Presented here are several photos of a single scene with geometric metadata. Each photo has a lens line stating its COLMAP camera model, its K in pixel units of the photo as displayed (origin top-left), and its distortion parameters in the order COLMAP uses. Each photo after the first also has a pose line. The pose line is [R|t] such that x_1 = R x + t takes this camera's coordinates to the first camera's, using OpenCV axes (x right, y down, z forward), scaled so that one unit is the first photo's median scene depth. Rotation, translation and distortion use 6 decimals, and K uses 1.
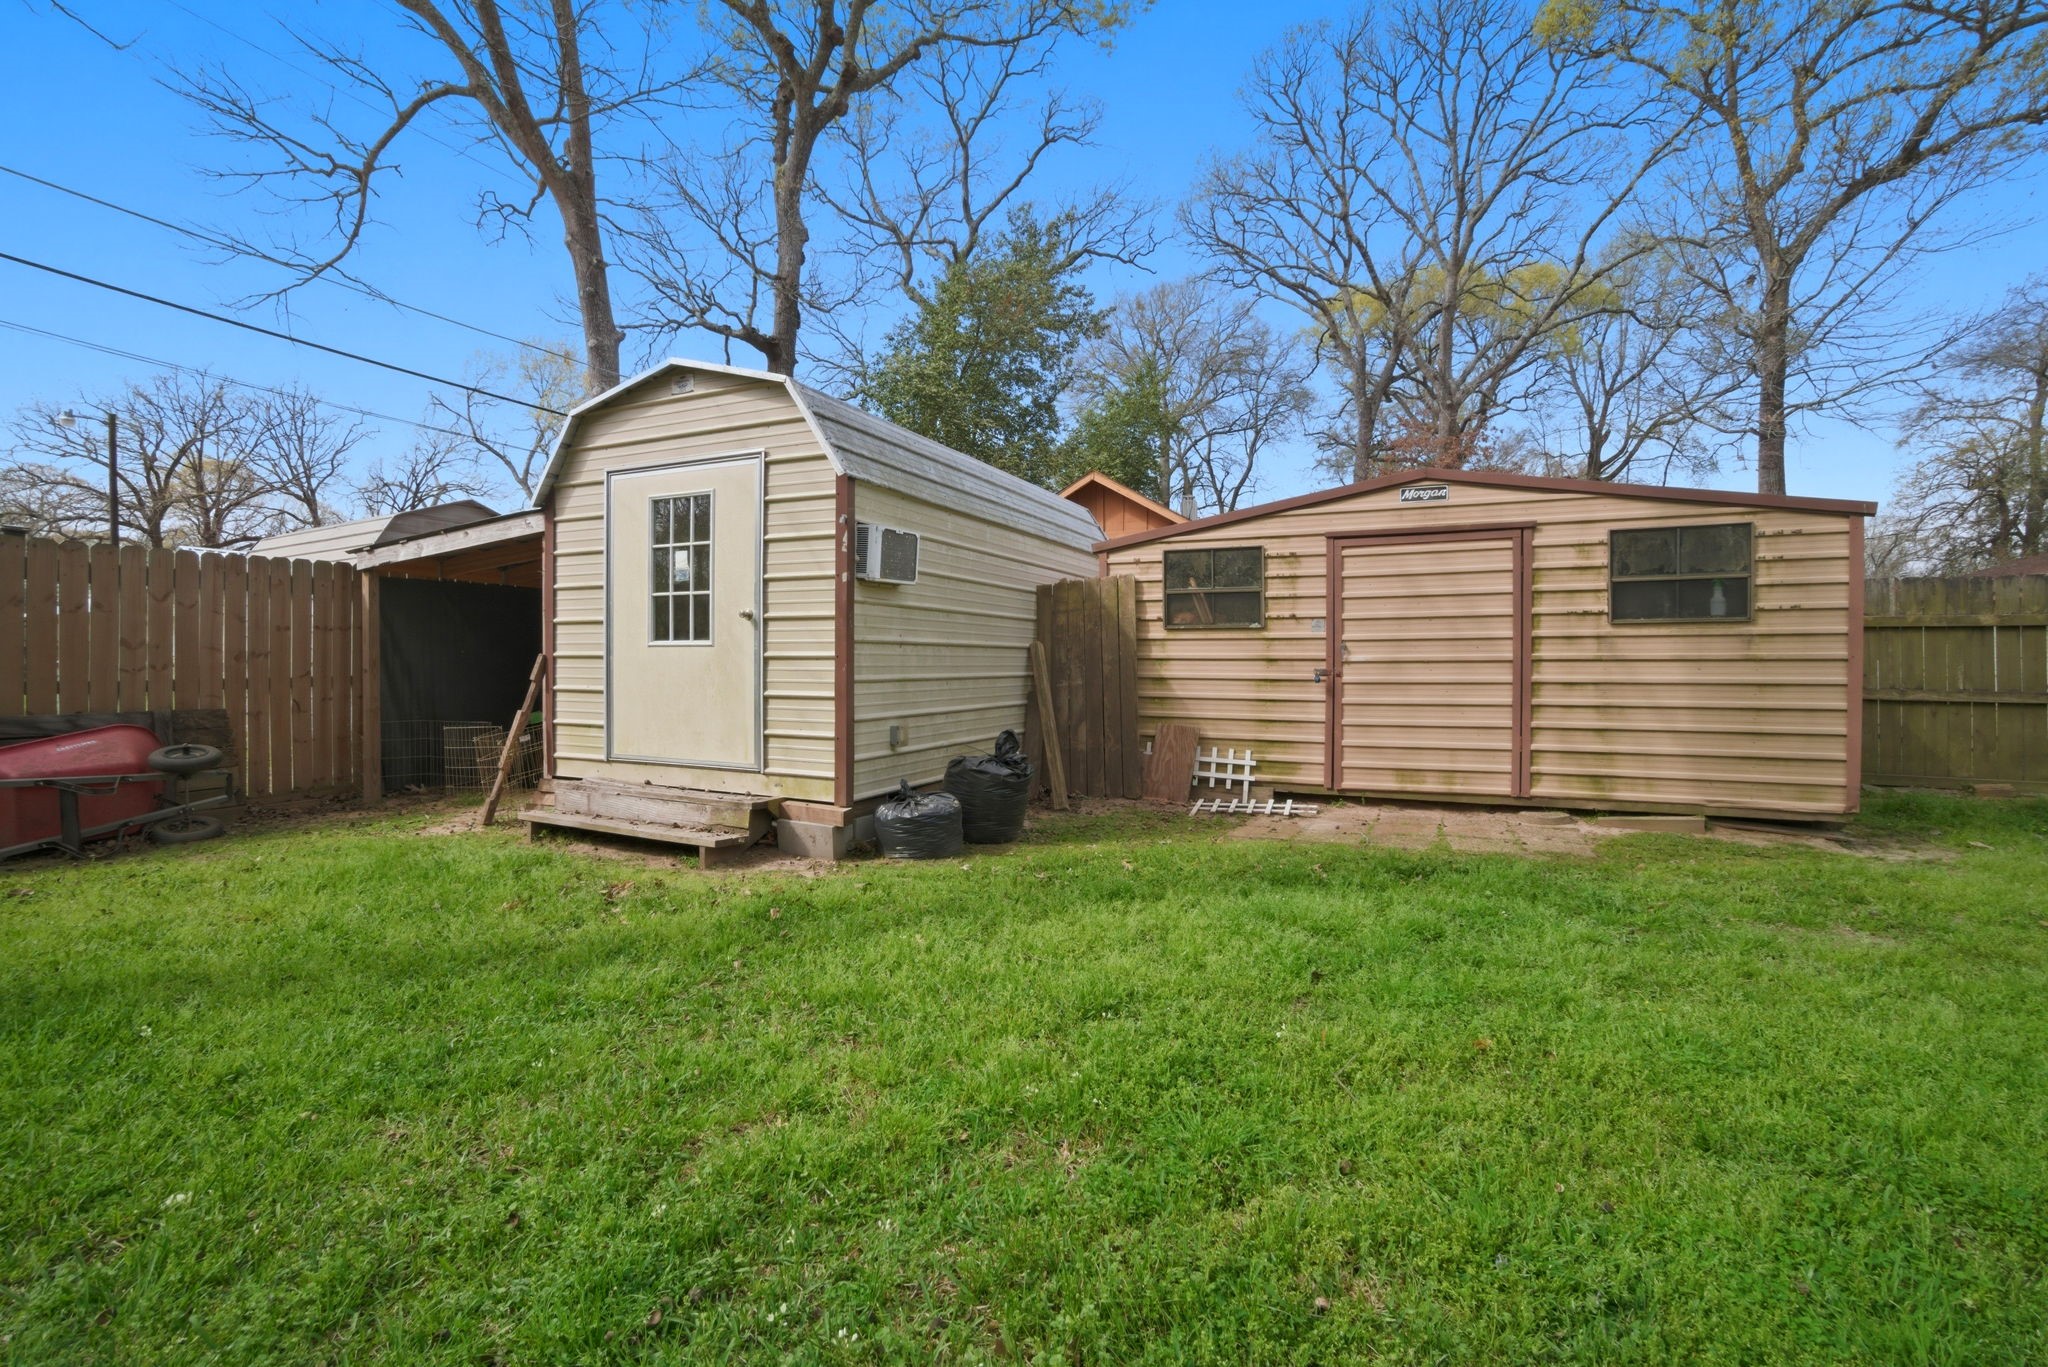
lens RADIAL K [[917.8, 0, 996.4], [0, 917.8, 669.4], [0, 0, 1]] dist [-0.042733, 0.010632]
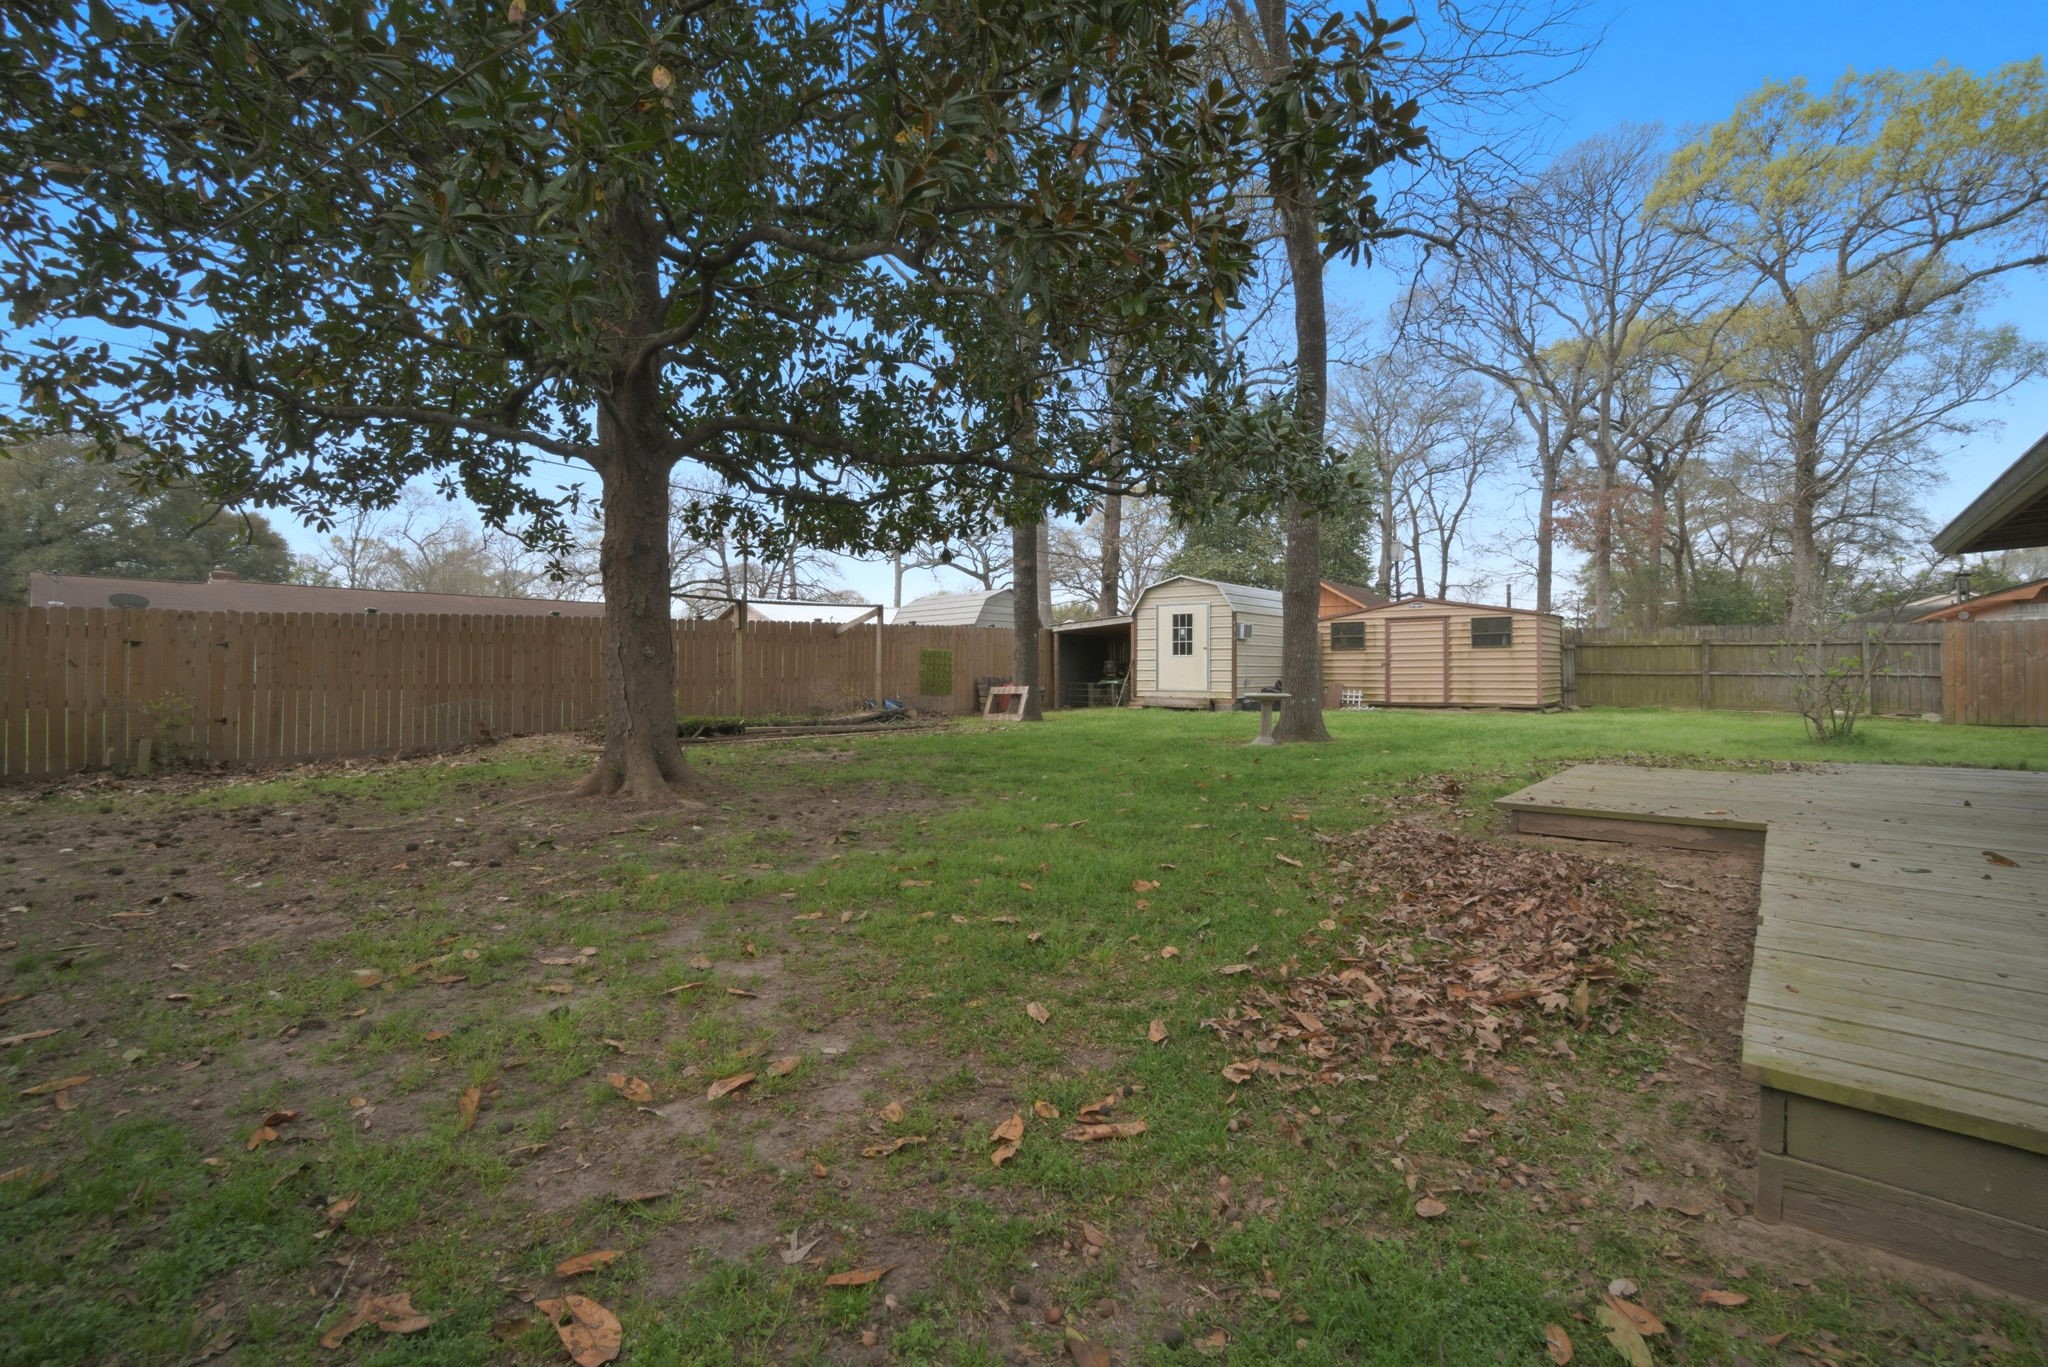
lens RADIAL K [[917.8, 0, 1028.9], [0, 917.8, 679.8], [0, 0, 1]] dist [-0.042733, 0.010632]
pose [[0.976524, -0.001847, -0.215403, -0.140232], [0.001913, 0.999998, 0.000096, 0.052825], [0.215402, -0.000506, 0.976525, -2.202129]]
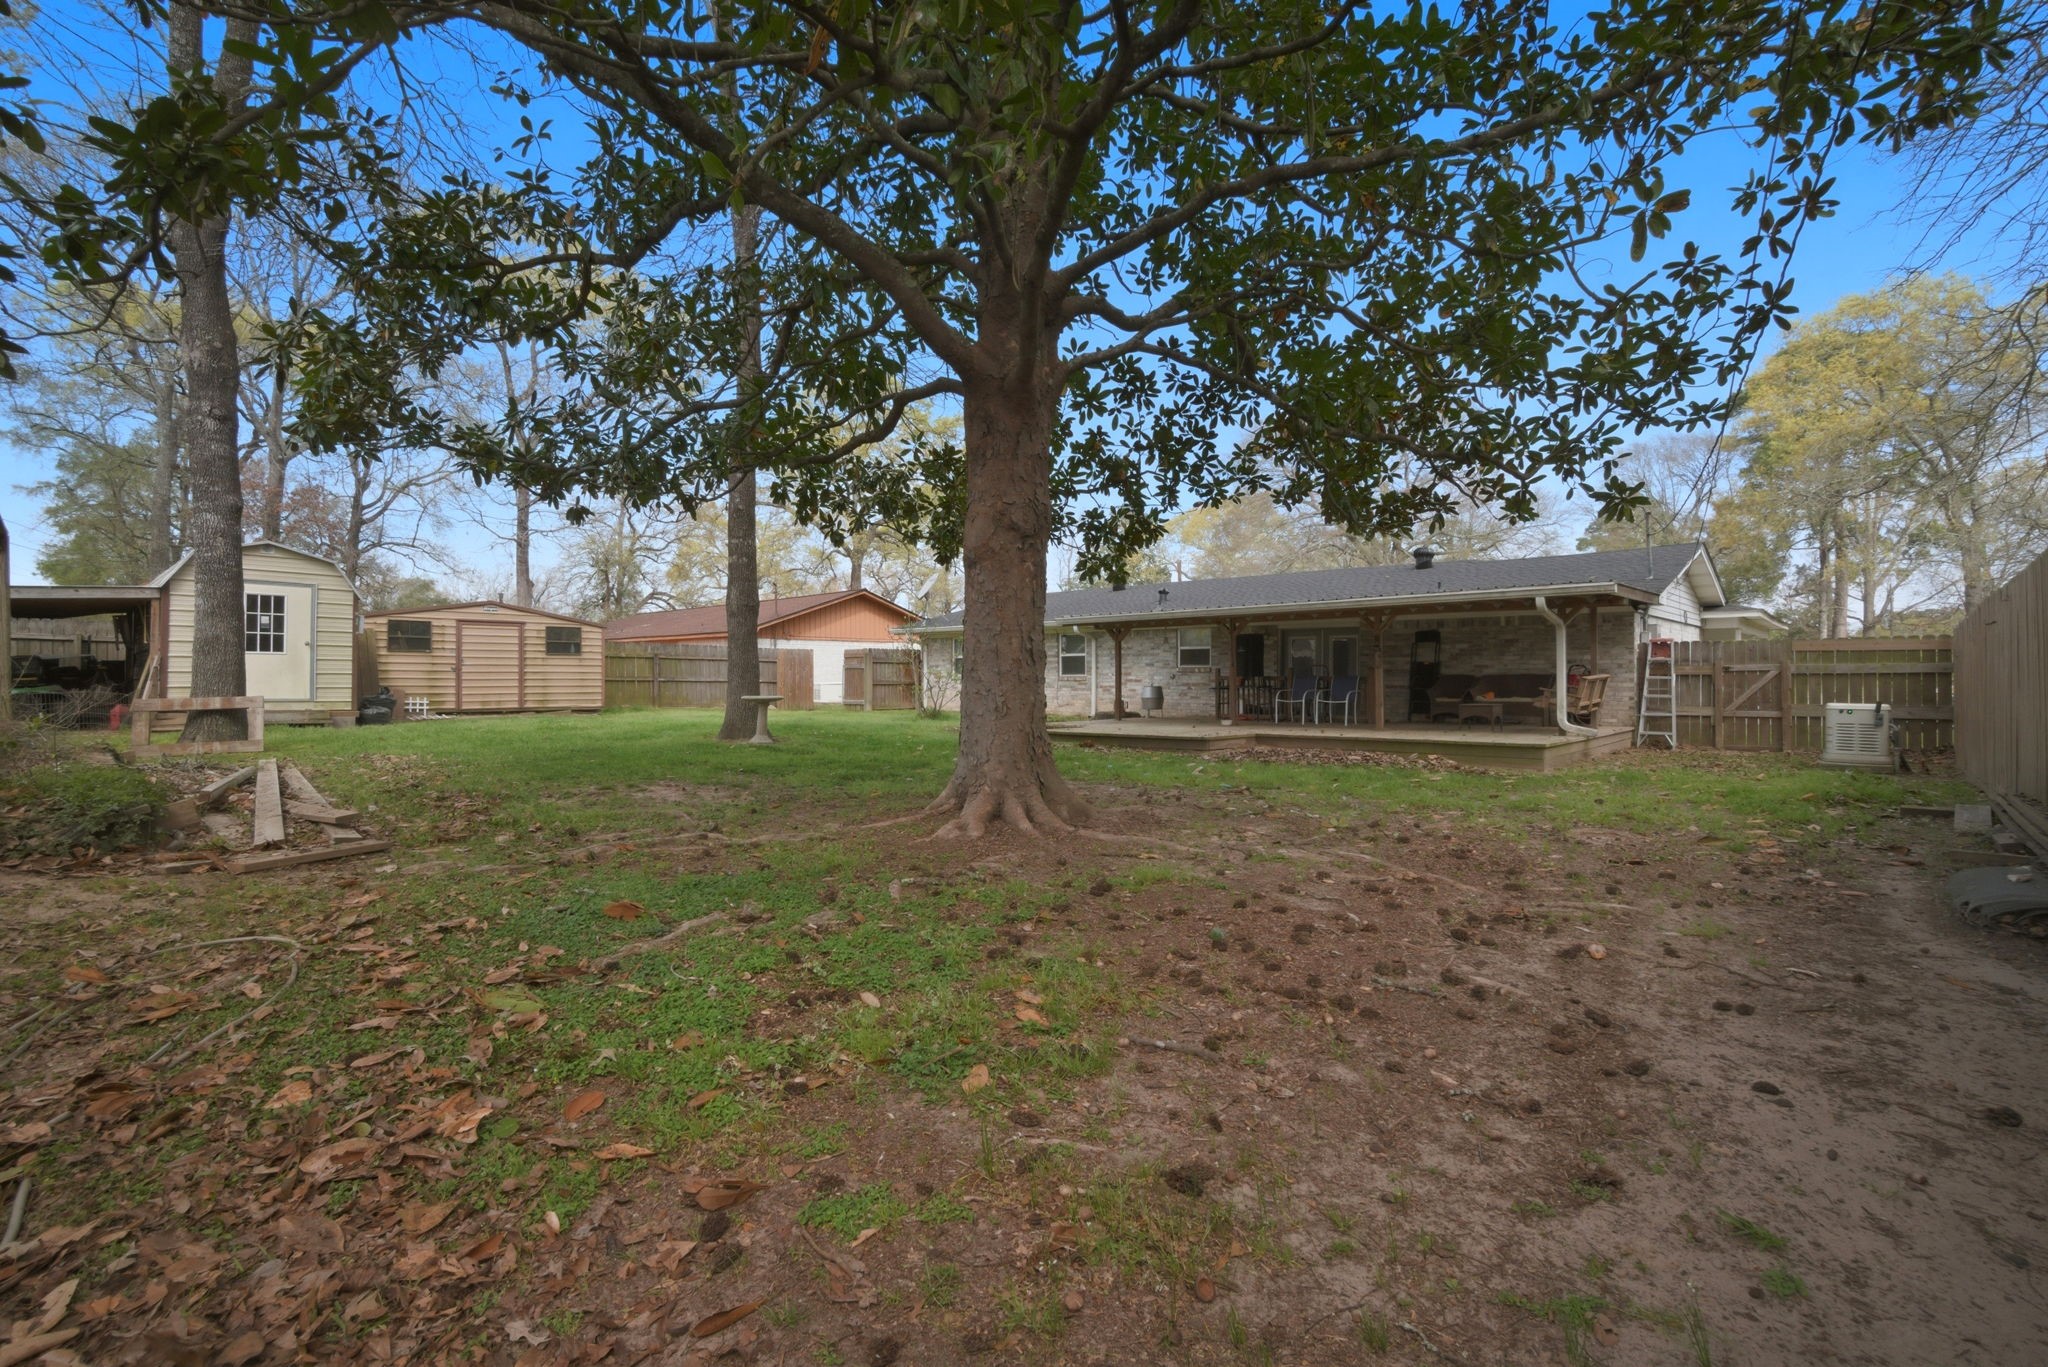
lens RADIAL K [[917.8, 0, 1033.2], [0, 917.8, 676.7], [0, 0, 1]] dist [-0.042733, 0.010632]
pose [[0.267973, 0.002593, 0.963423, -1.843948], [-0.001148, 0.999997, -0.002372, 0.033112], [-0.963426, -0.000470, 0.267975, -1.458824]]
